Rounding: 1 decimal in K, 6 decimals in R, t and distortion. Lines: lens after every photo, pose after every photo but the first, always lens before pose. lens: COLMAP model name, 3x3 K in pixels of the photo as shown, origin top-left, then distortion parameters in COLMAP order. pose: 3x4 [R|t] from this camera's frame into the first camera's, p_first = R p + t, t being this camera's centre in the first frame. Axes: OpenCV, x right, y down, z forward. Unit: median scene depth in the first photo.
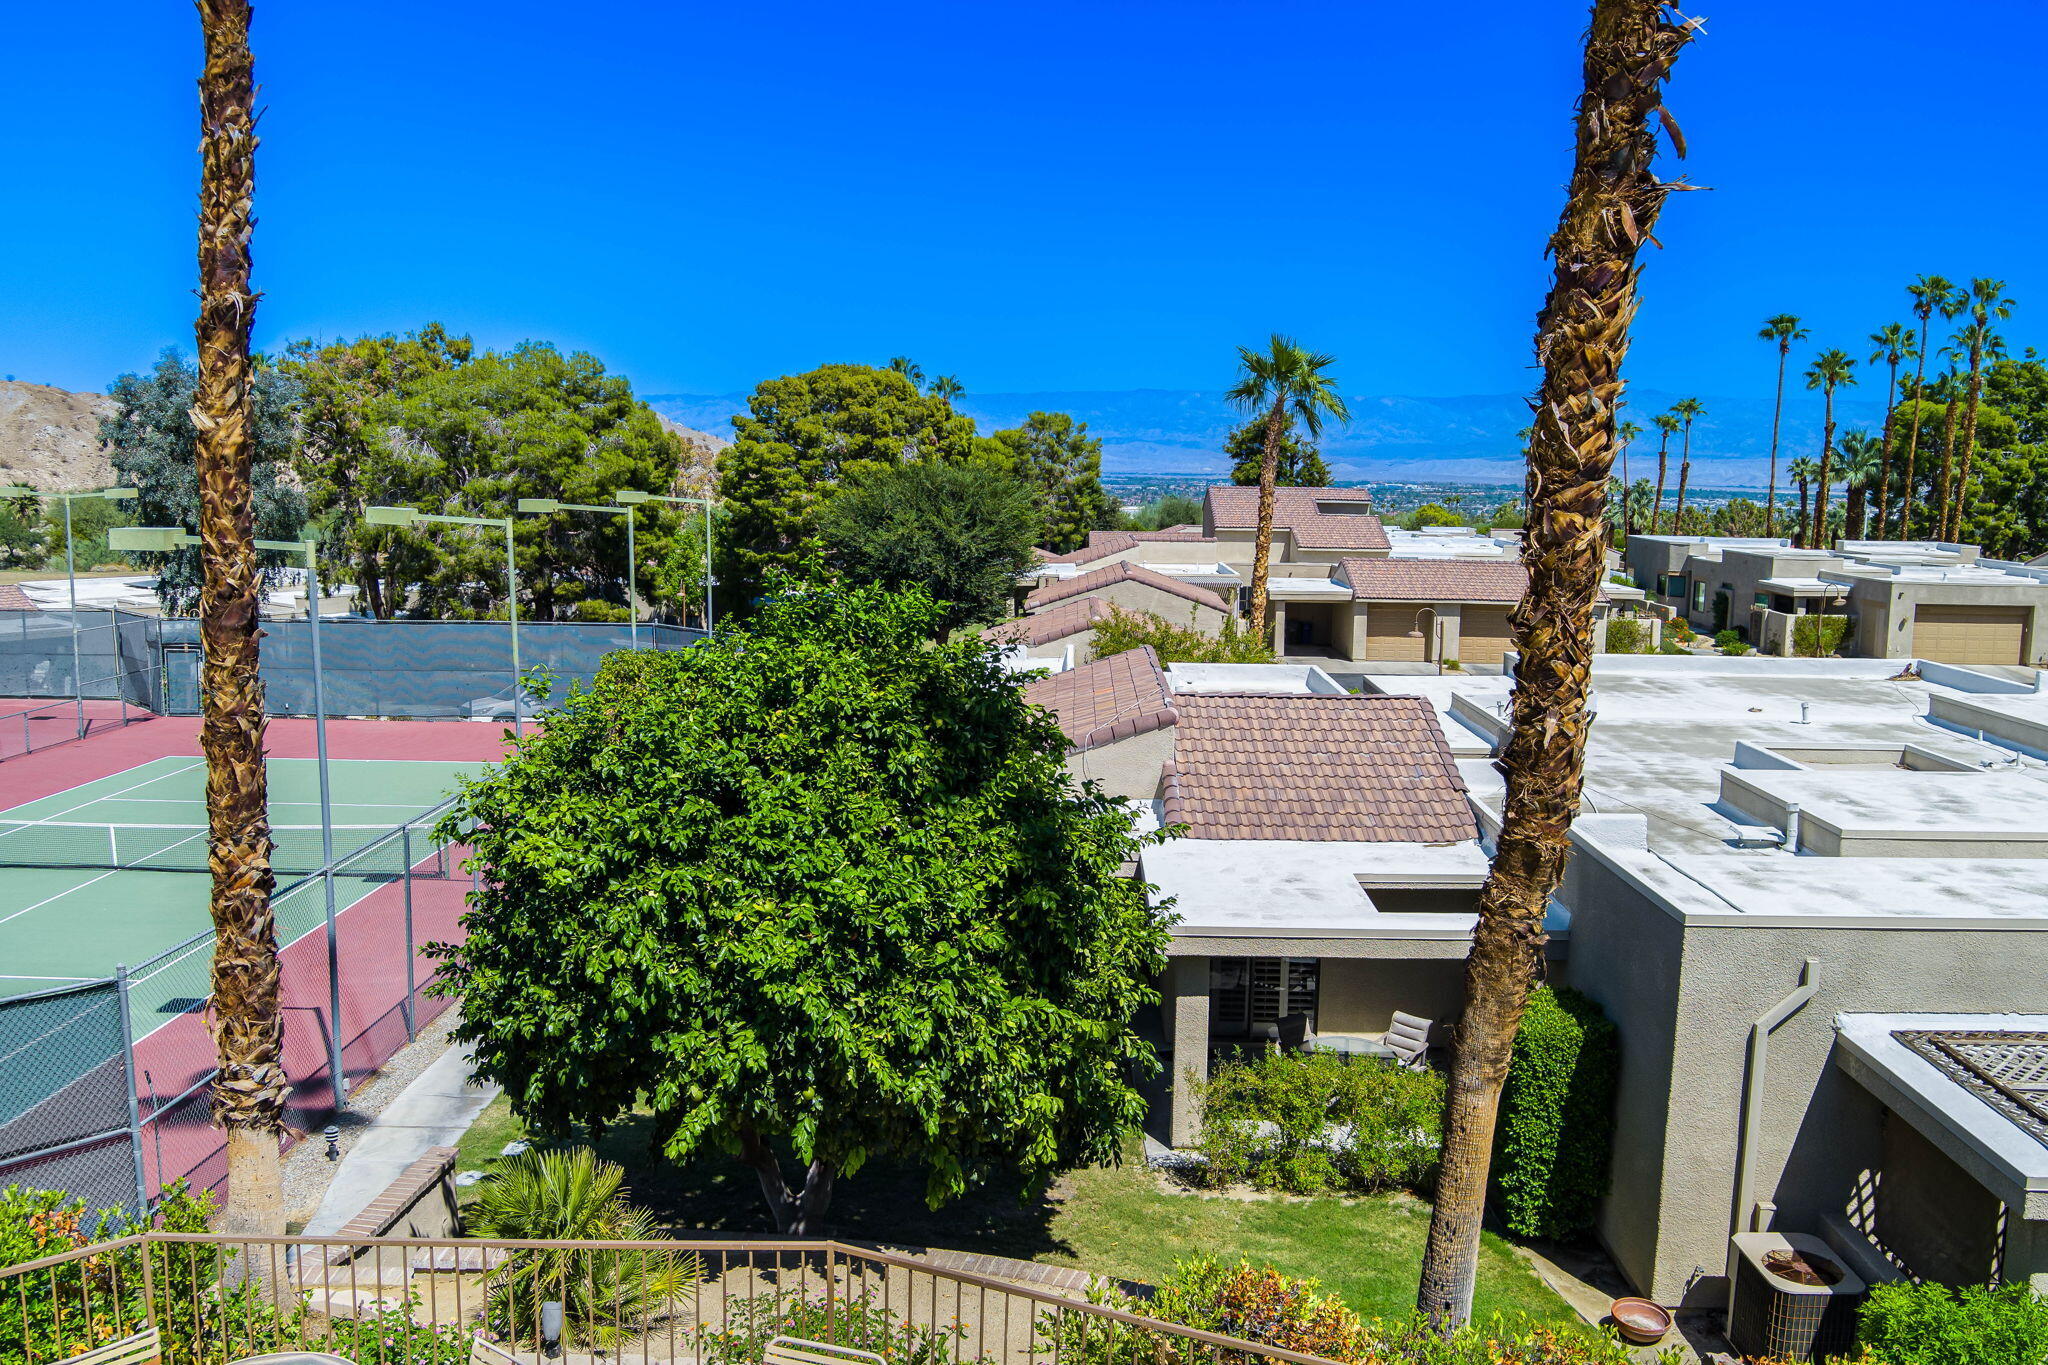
lens RADIAL K [[1659.2, 0, 1024.0], [0, 1659.2, 682.5], [0, 0, 1]] dist [-0.083938, 0.042121]
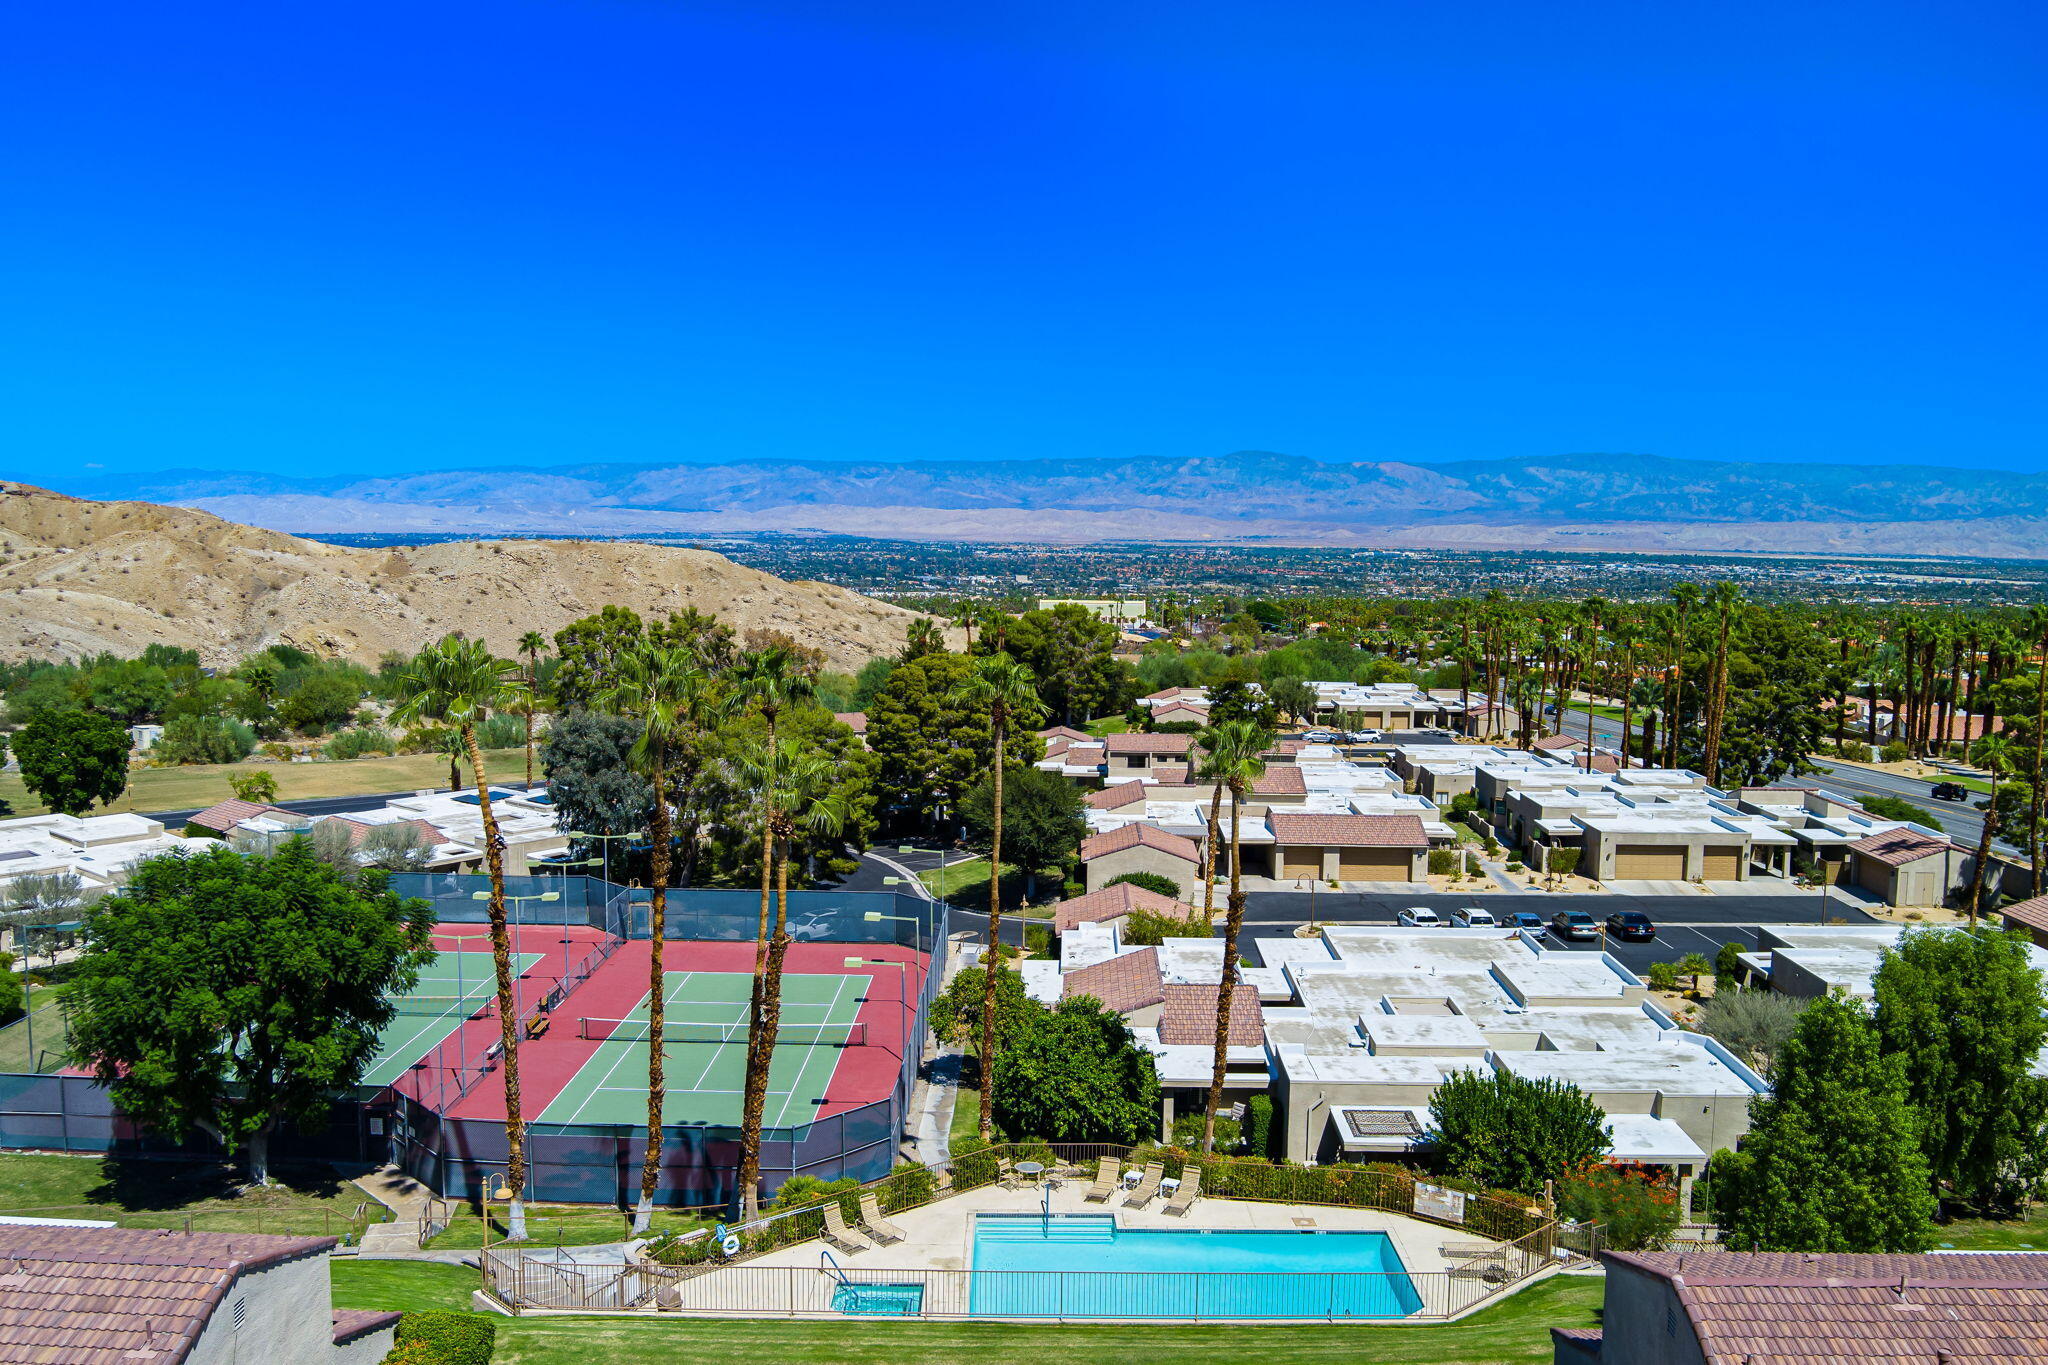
lens RADIAL K [[1575.7, 0, 1024.0], [0, 1575.7, 682.5], [0, 0, 1]] dist [-0.058361, 0.000160]
pose [[0.999982, -0.003993, -0.004570, -0.046867], [0.003747, 0.998608, -0.052620, -0.130930], [0.004774, 0.052602, 0.998604, -0.598181]]
